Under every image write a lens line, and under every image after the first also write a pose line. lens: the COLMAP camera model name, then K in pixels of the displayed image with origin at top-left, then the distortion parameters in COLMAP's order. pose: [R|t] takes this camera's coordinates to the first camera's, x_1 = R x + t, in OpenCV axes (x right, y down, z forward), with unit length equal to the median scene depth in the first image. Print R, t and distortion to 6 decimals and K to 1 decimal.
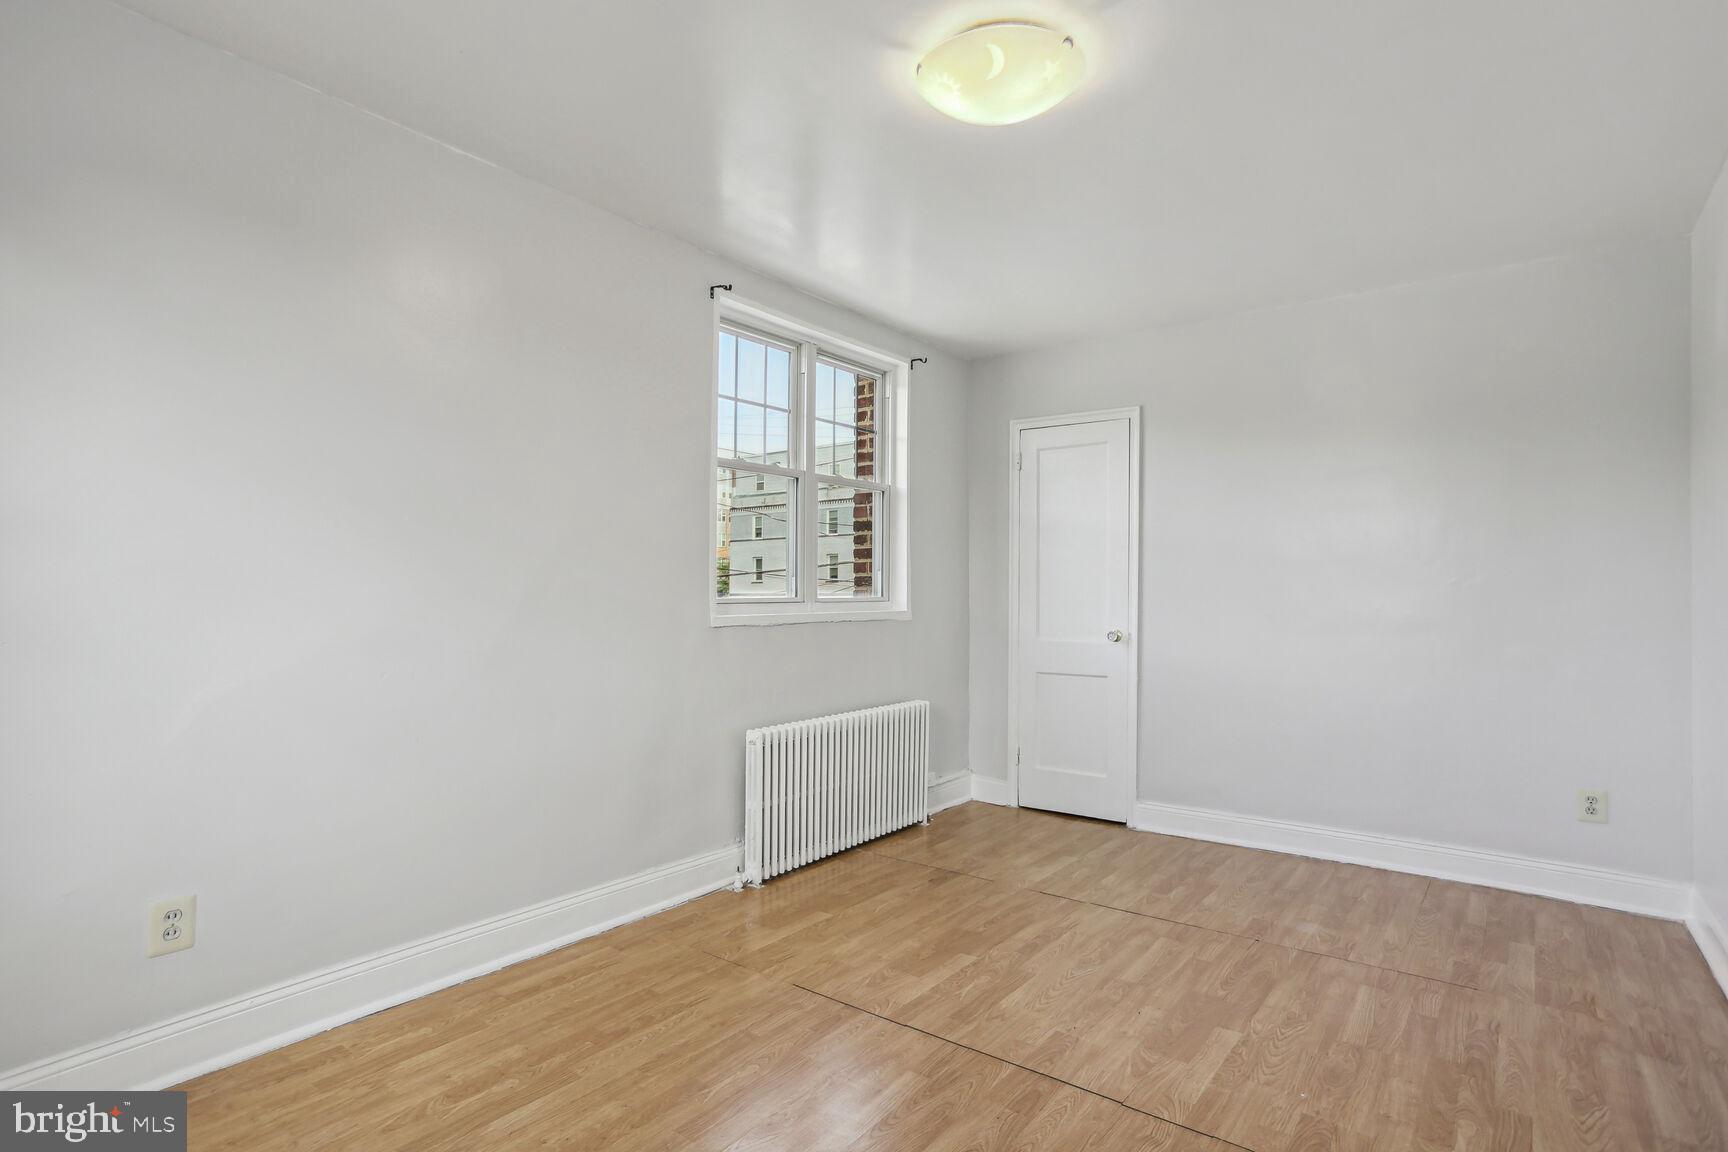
lens RADIAL K [[873.3, 0, 854.6], [0, 873.3, 563.9], [0, 0, 1]] dist [-0.046881, 0.025709]
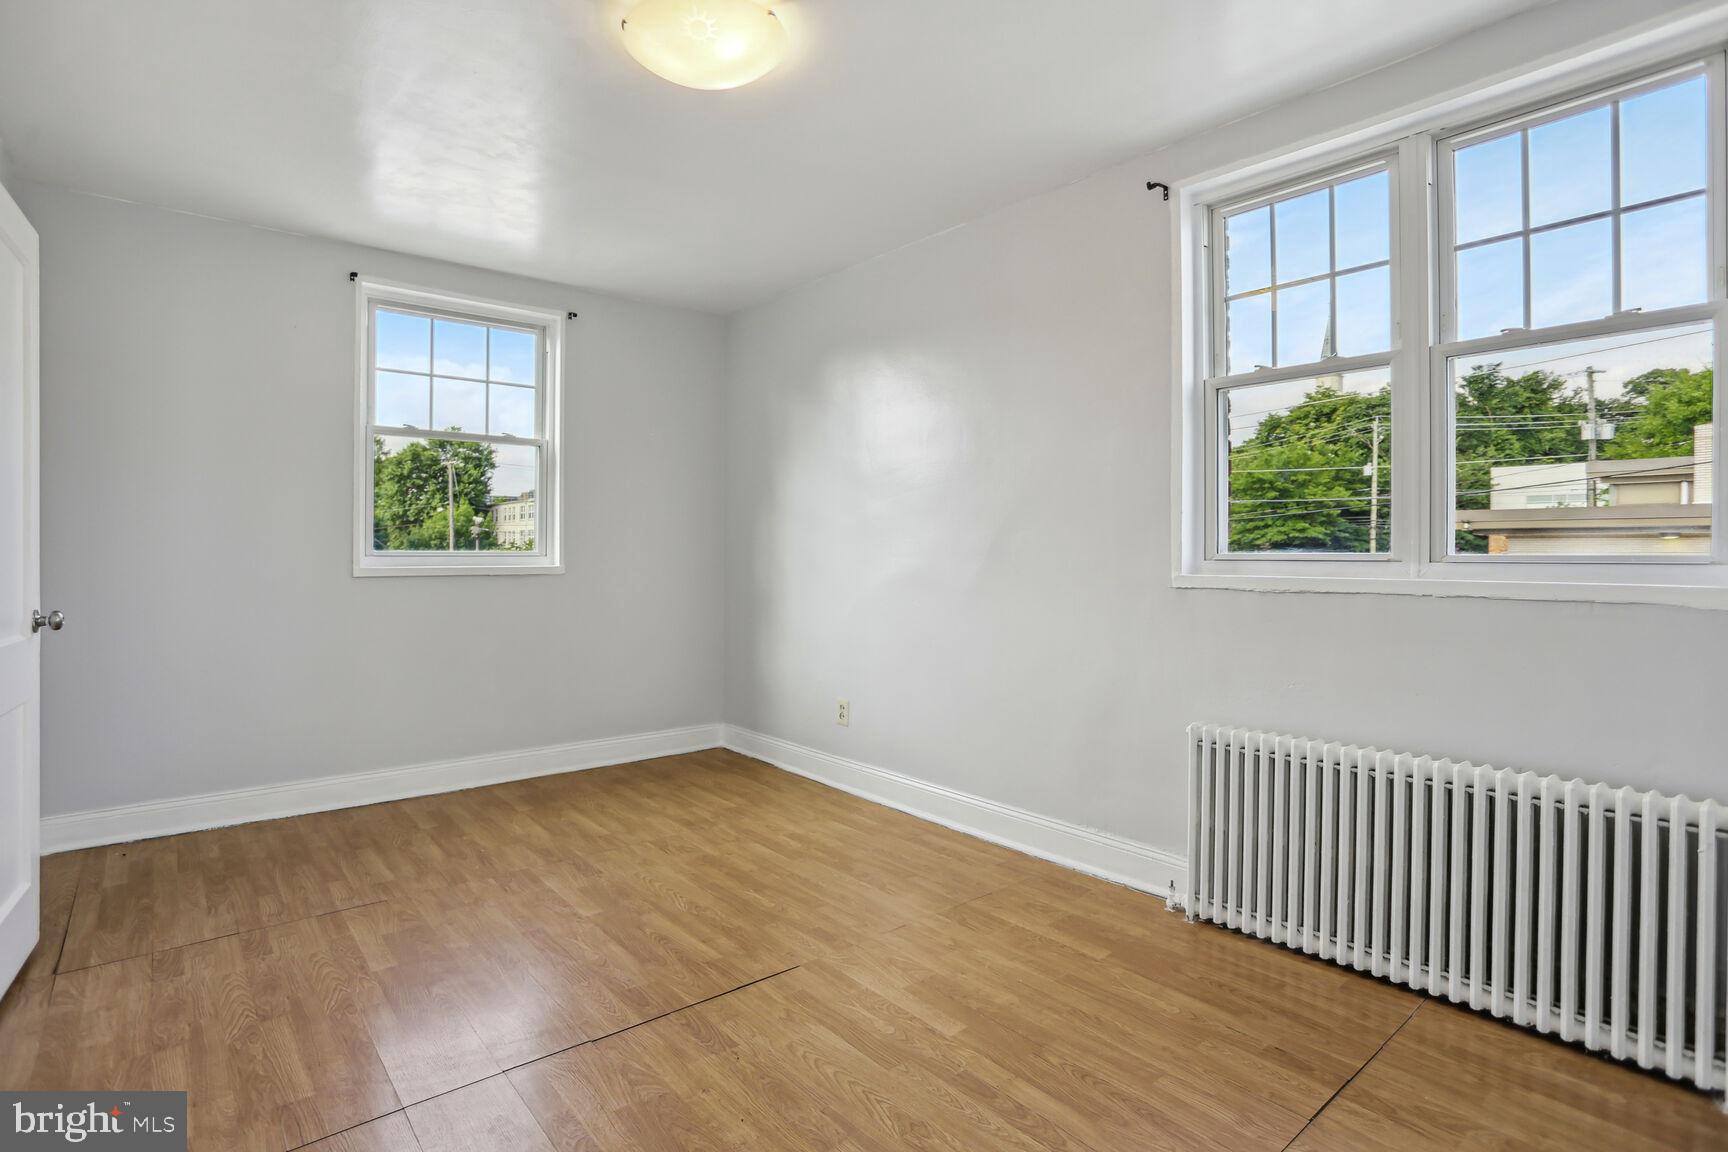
lens RADIAL K [[863.2, 0, 876.3], [0, 863.2, 542.7], [0, 0, 1]] dist [-0.018012, 0.001496]
pose [[-0.190715, -0.009278, -0.981602, 0.868771], [0.029716, 0.999443, -0.015220, 0.038566], [0.981196, -0.032072, -0.190333, 1.072257]]
